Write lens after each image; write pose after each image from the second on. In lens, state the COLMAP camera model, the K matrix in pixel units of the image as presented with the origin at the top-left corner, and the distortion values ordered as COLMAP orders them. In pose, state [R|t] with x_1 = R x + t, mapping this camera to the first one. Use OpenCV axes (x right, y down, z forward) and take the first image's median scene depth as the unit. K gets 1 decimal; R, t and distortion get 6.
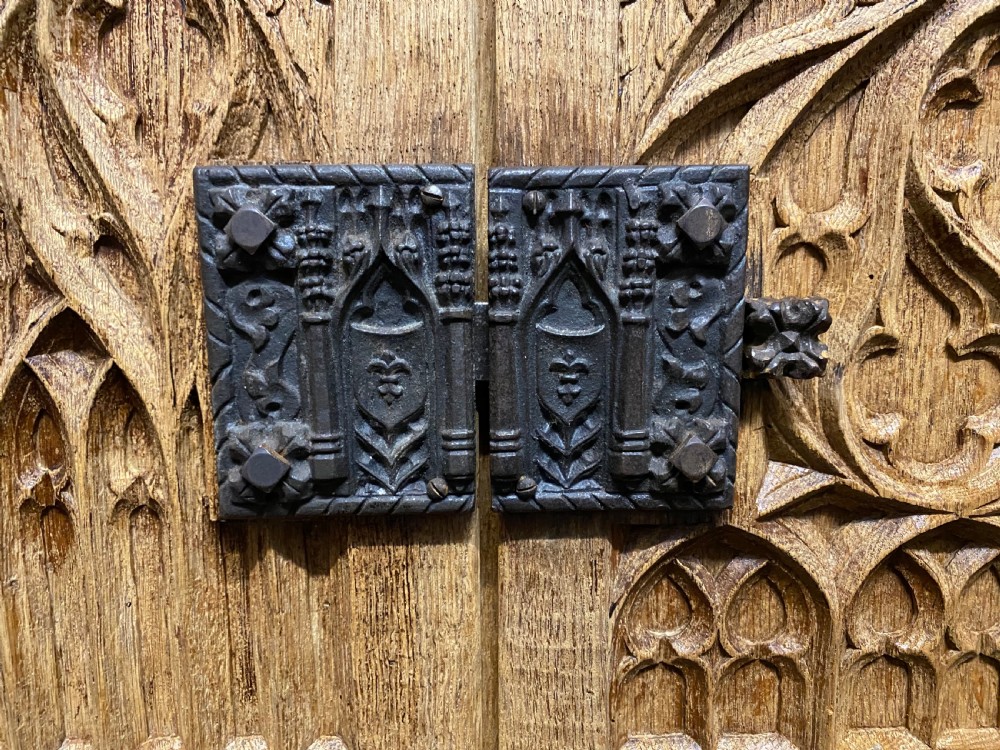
lens RADIAL K [[768.2, 0, 500.0], [0, 768.2, 375.0], [0, 0, 1]] dist [0.003038, -0.006097]
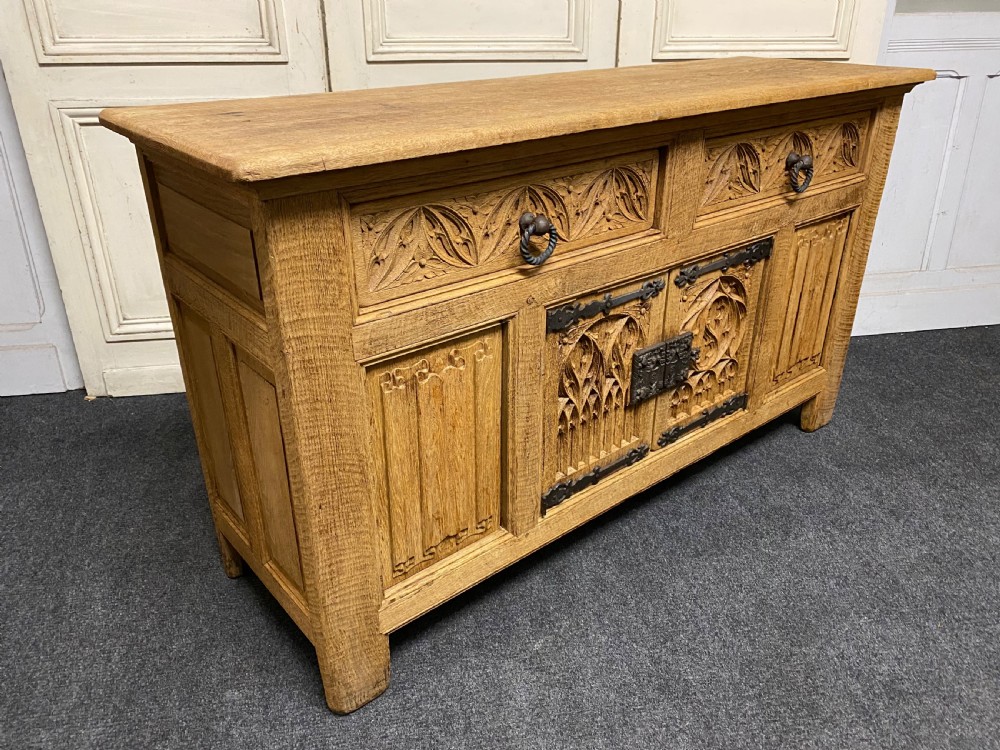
lens RADIAL K [[771.8, 0, 500.0], [0, 771.8, 375.0], [0, 0, 1]] dist [0.019173, -0.018222]
pose [[0.790083, -0.274056, 0.548326, -4.581942], [0.101301, 0.940571, 0.324136, -2.174639], [-0.604571, -0.200549, 0.770892, -3.105451]]
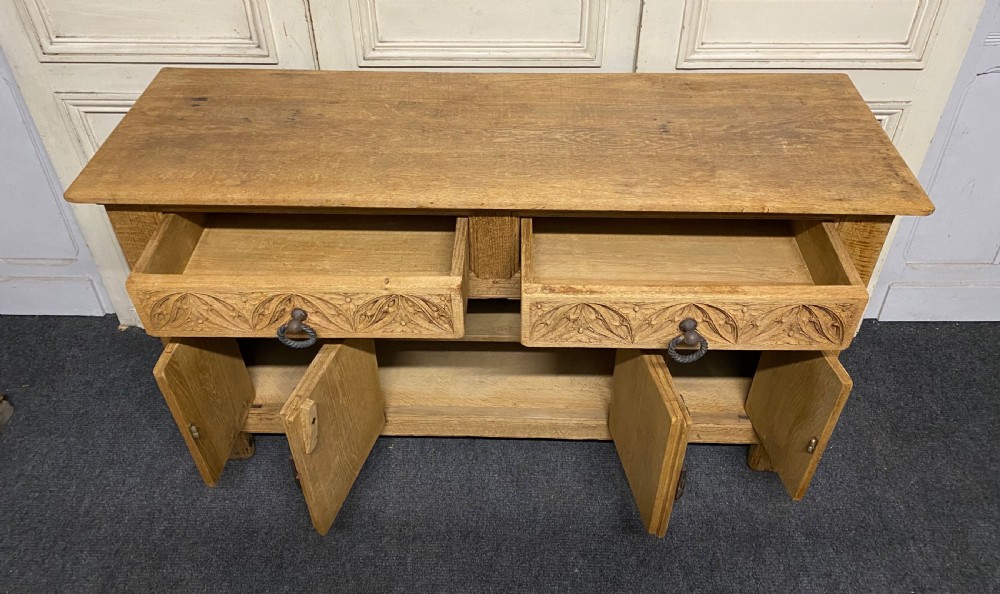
lens RADIAL K [[746.7, 0, 502.2], [0, 746.7, 232.6], [0, 0, 1]] dist [0.091718, -0.128323]
pose [[0.998315, 0.032805, -0.047867, 0.348037], [-0.005093, 0.871217, 0.490872, -4.699686], [0.057805, -0.489801, 0.869916, -4.712561]]
